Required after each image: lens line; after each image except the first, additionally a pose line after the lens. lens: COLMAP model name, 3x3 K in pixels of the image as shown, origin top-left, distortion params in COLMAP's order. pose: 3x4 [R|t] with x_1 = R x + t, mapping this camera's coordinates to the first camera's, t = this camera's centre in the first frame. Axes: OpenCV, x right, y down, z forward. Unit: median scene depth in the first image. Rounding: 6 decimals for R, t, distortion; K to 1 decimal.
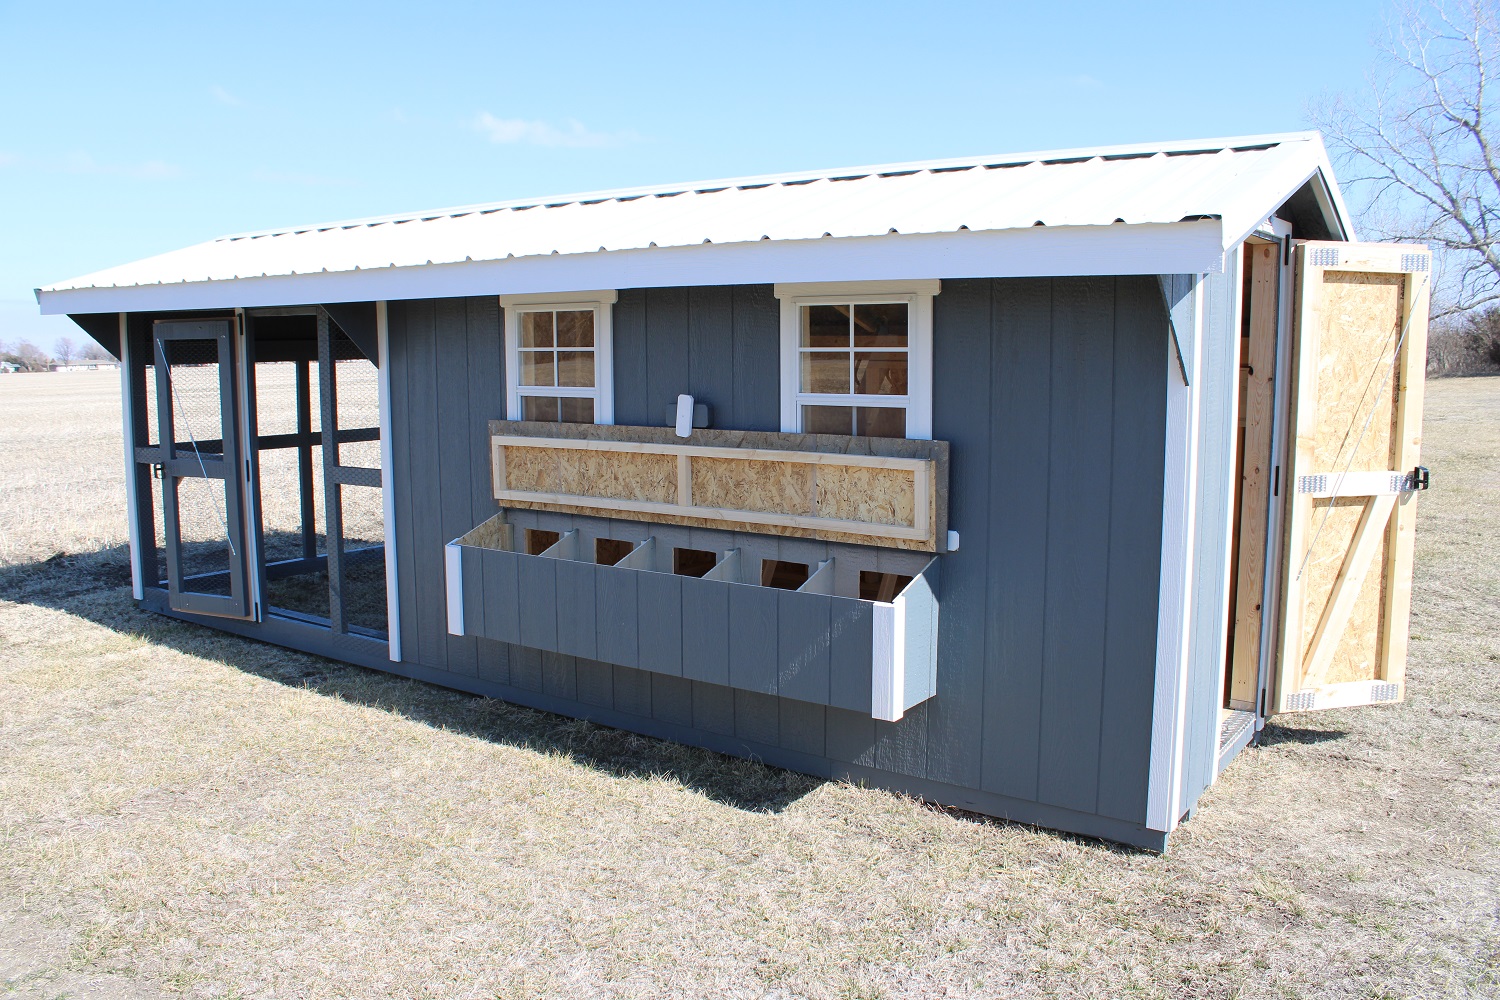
lens RADIAL K [[1254.6, 0, 750.0], [0, 1254.6, 500.0], [0, 0, 1]] dist [-0.163746, 0.110416]
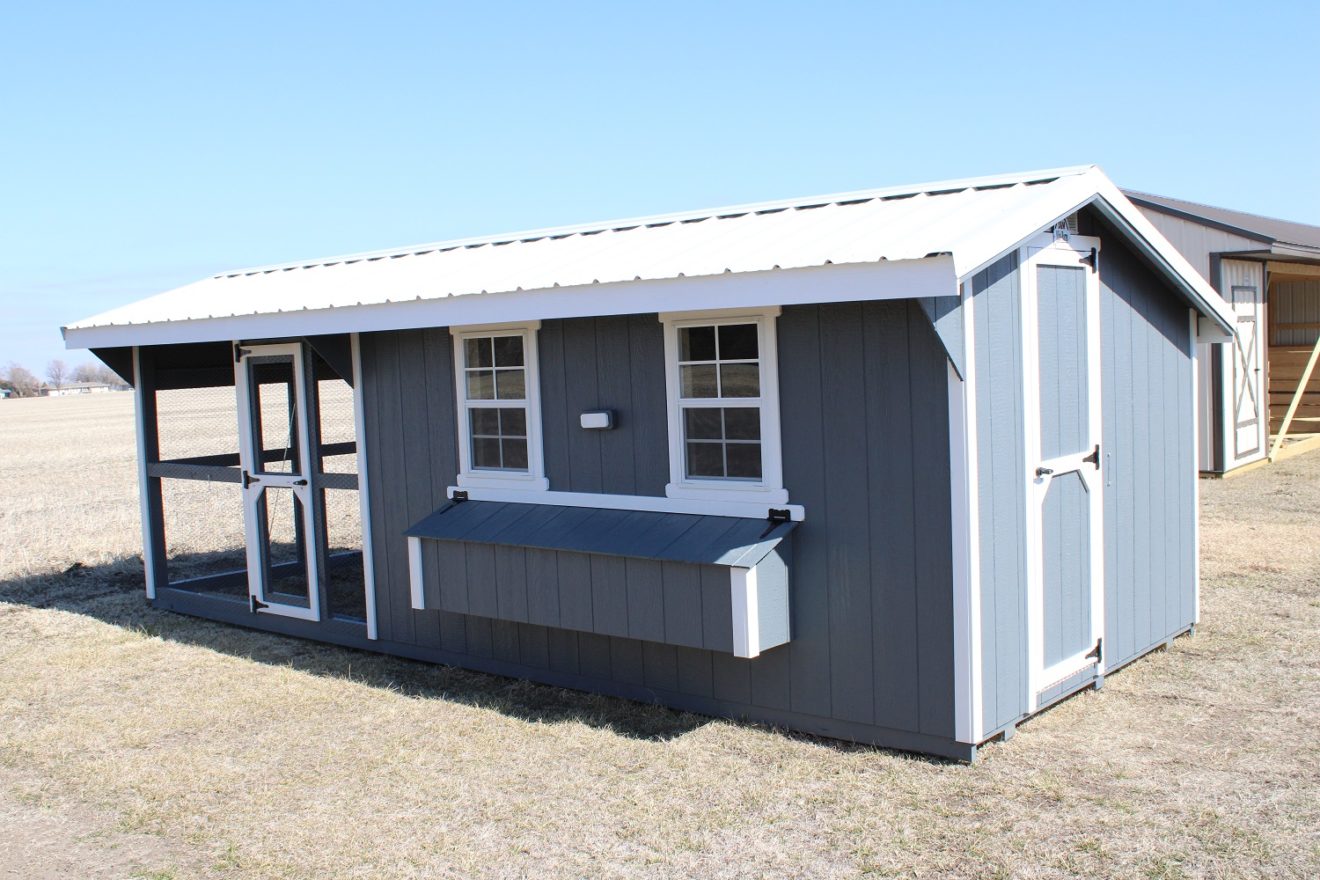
lens RADIAL K [[1352.2, 0, 660.0], [0, 1352.2, 440.0], [0, 0, 1]] dist [-0.117600, 0.004563]
pose [[0.995416, -0.031920, -0.090161, 0.137930], [0.026924, 0.998062, -0.056101, 0.029468], [0.091777, 0.053416, 0.994346, -0.323653]]
